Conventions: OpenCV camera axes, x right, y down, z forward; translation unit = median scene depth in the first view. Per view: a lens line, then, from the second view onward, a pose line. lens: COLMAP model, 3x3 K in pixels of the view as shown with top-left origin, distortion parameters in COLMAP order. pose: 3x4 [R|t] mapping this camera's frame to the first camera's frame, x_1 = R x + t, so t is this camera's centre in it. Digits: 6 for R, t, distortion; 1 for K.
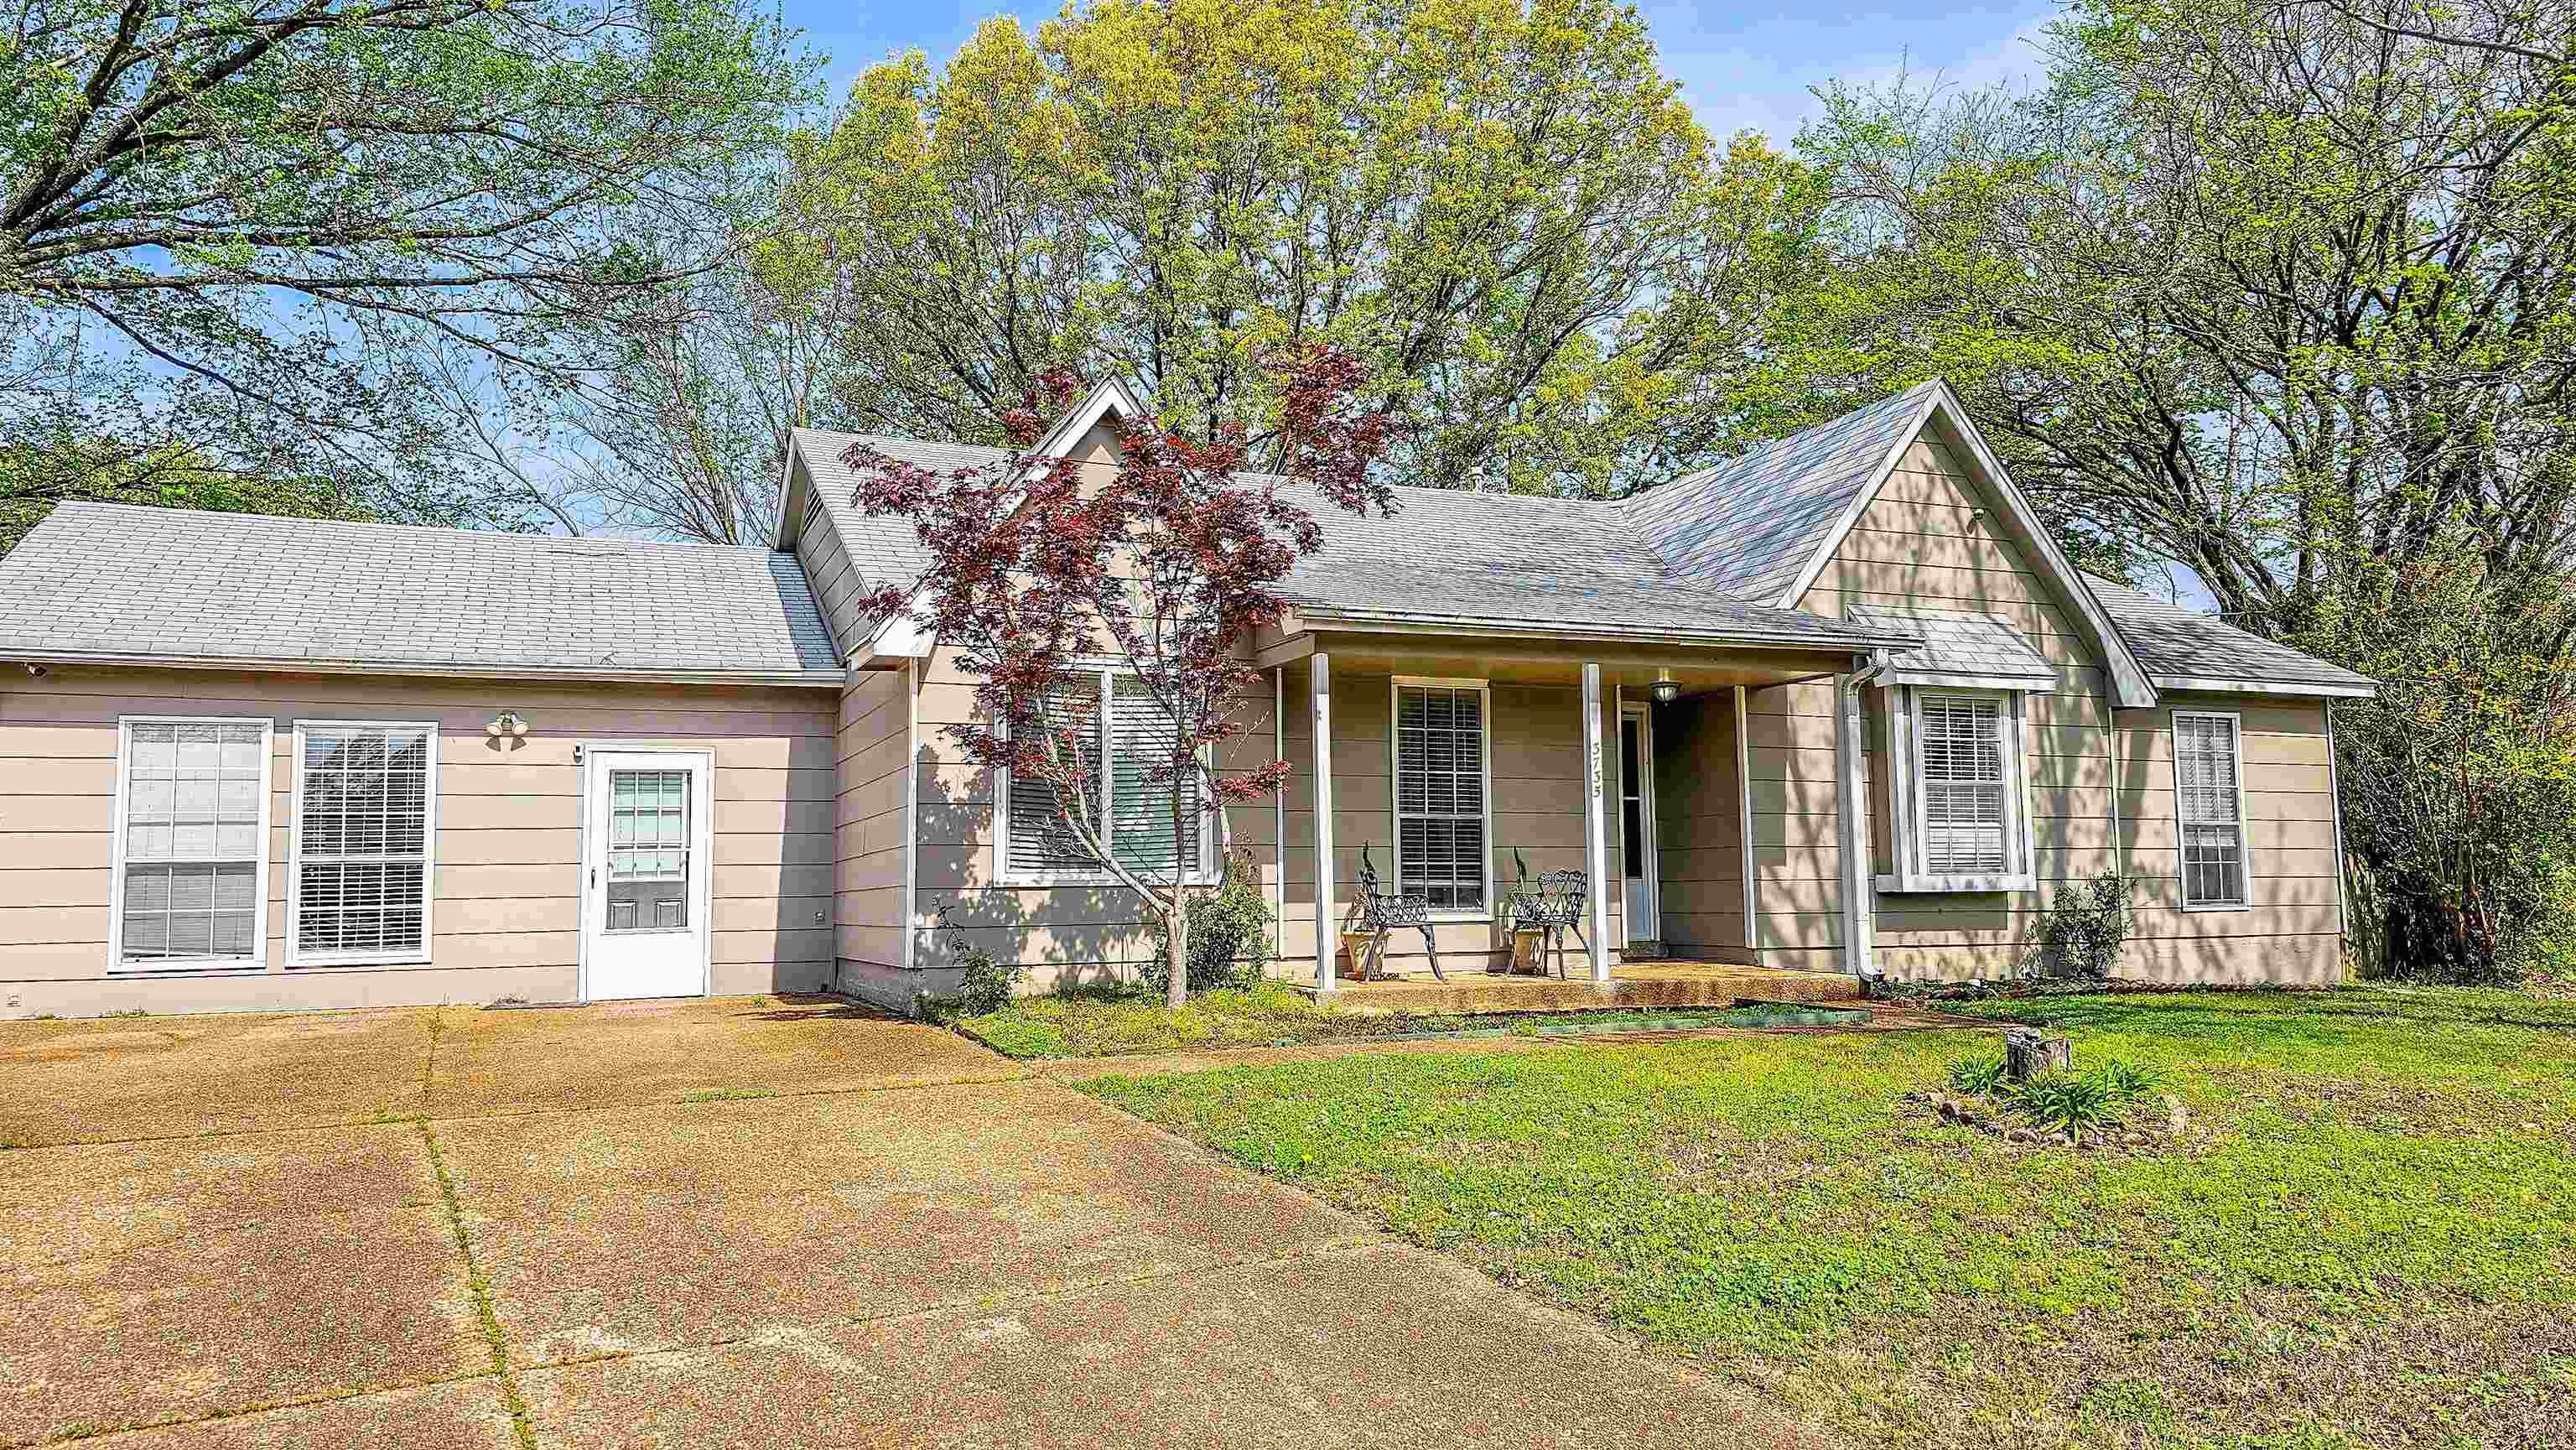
lens RADIAL K [[1731.6, 0, 1252.3], [0, 1731.6, 718.3], [0, 0, 1]] dist [0.068113, -0.067422]
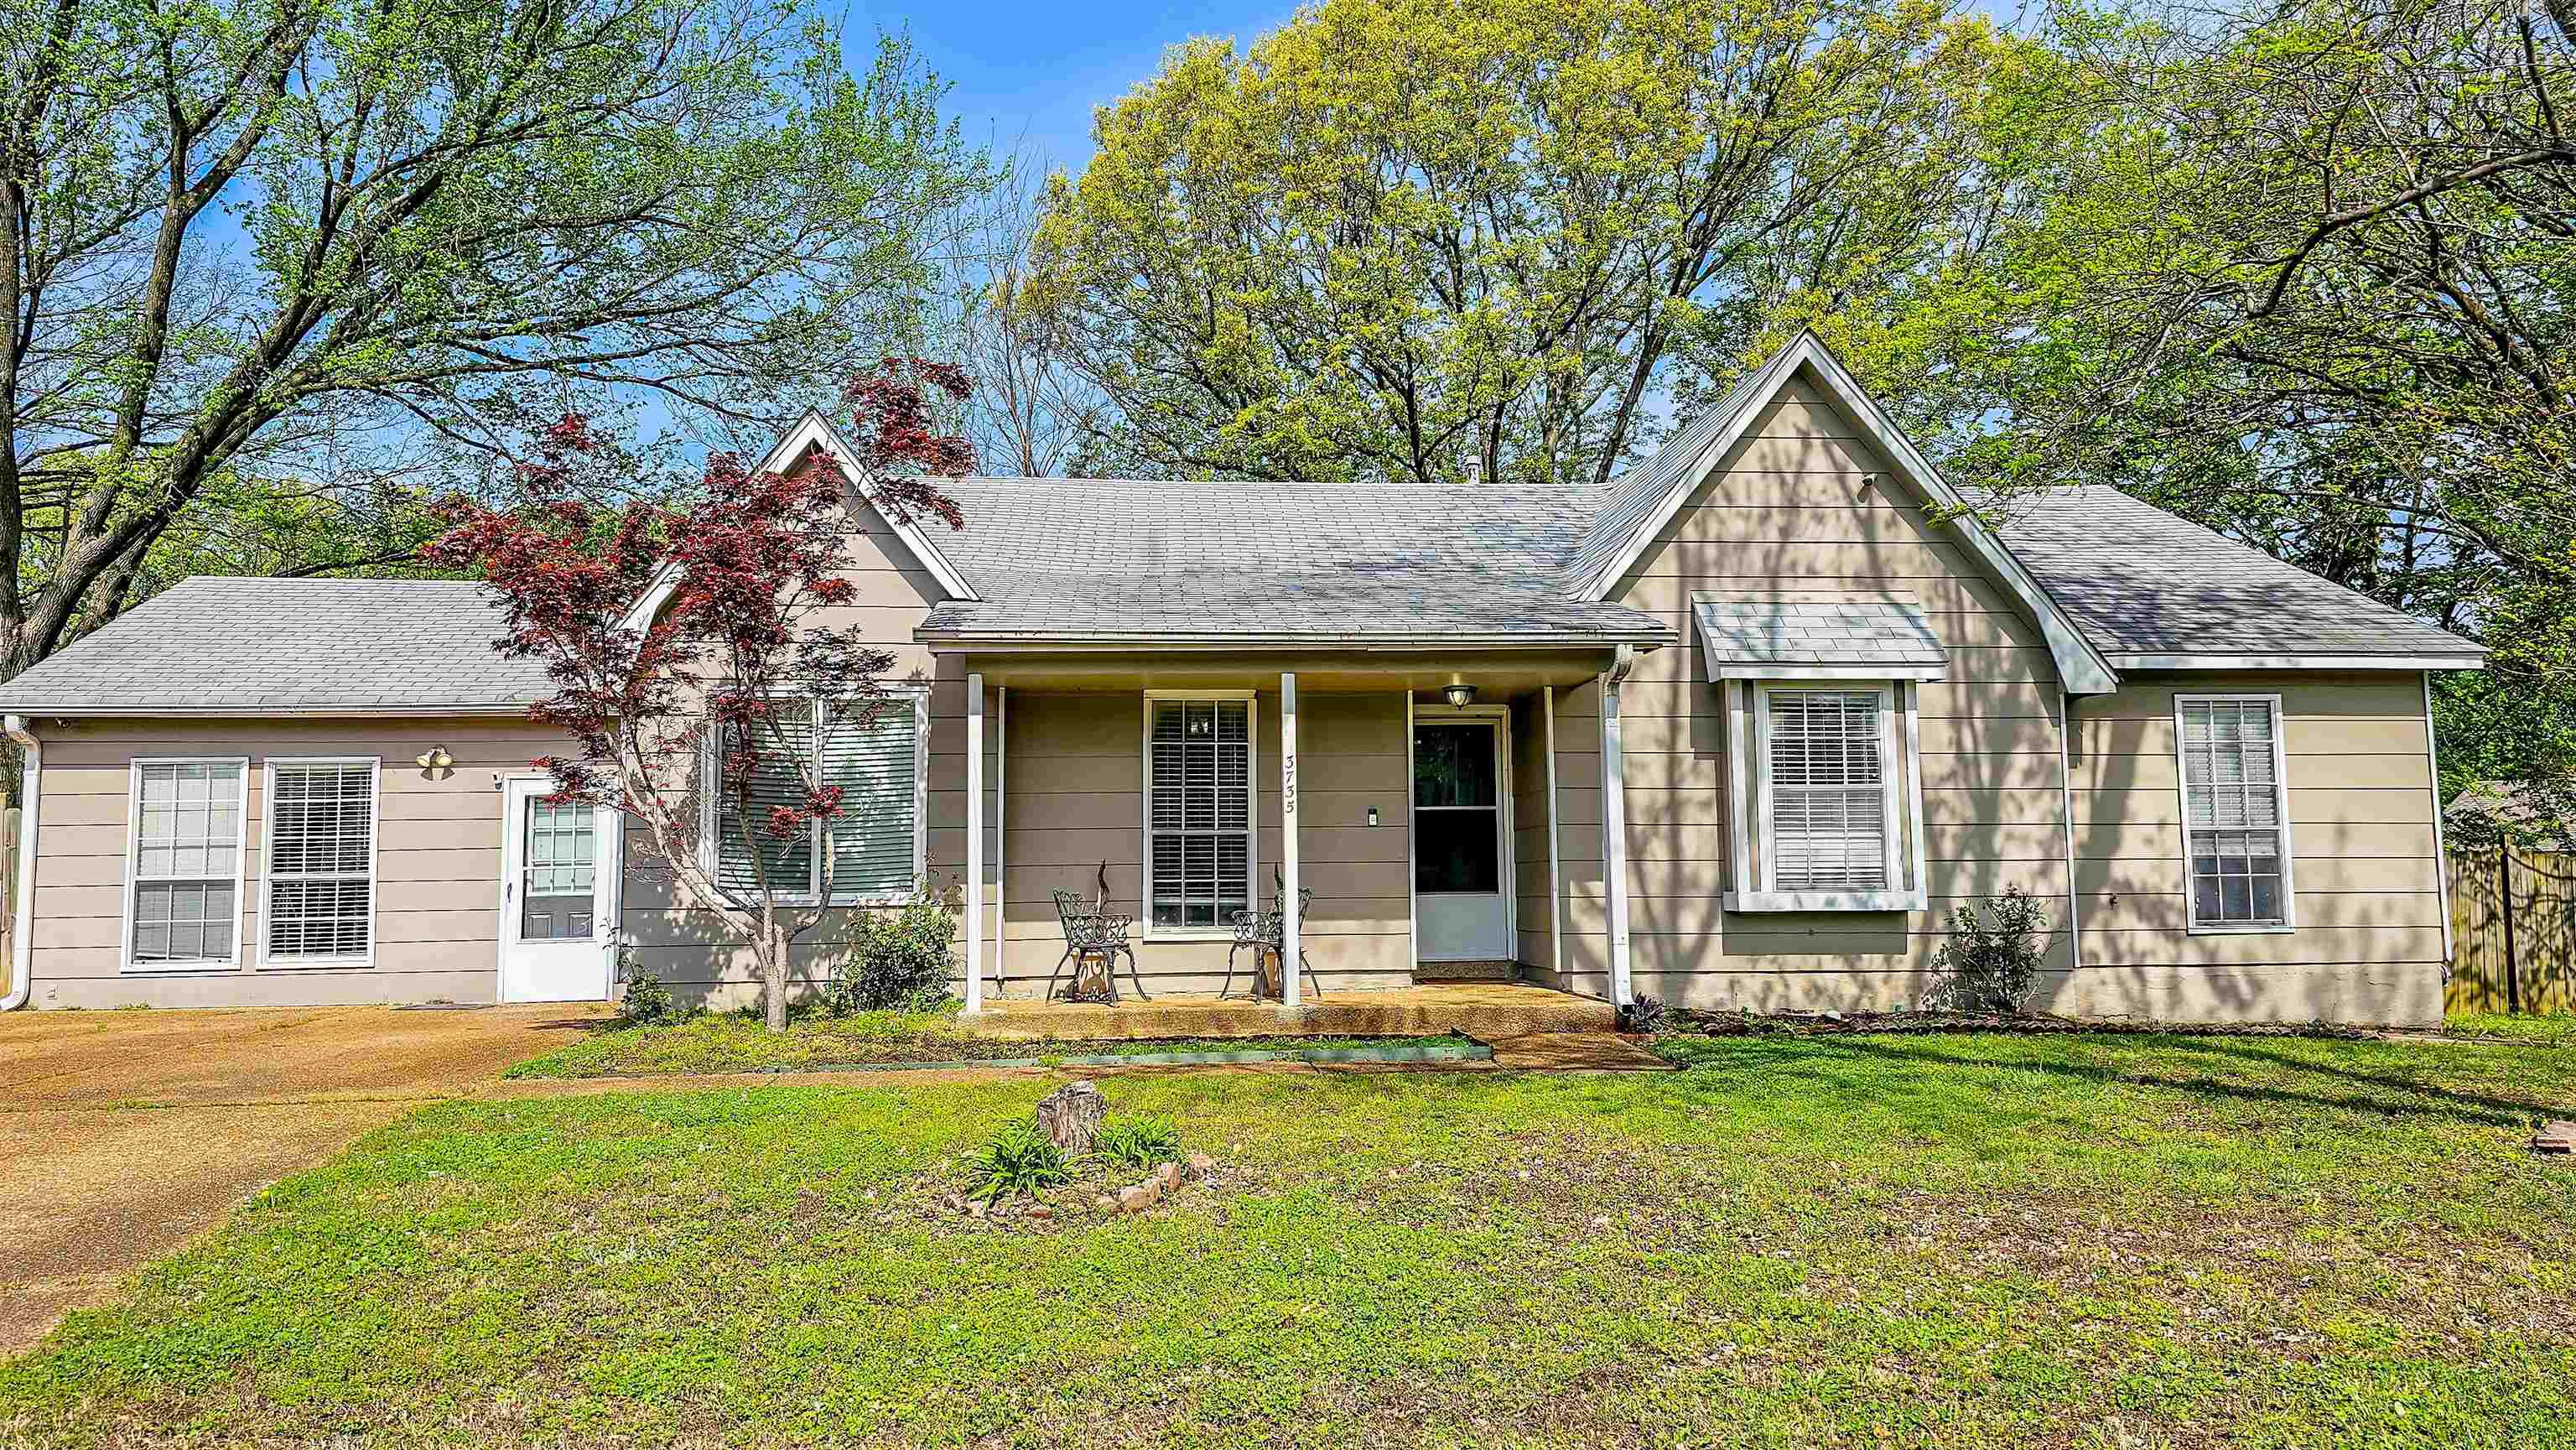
lens RADIAL K [[1731.6, 0, 1252.3], [0, 1731.6, 718.3], [0, 0, 1]] dist [0.068113, -0.067422]
pose [[0.953772, -0.027191, -0.299298, 0.390663], [0.028376, 0.999597, -0.000387, -0.005618], [0.299188, -0.008124, 0.954160, 0.074158]]
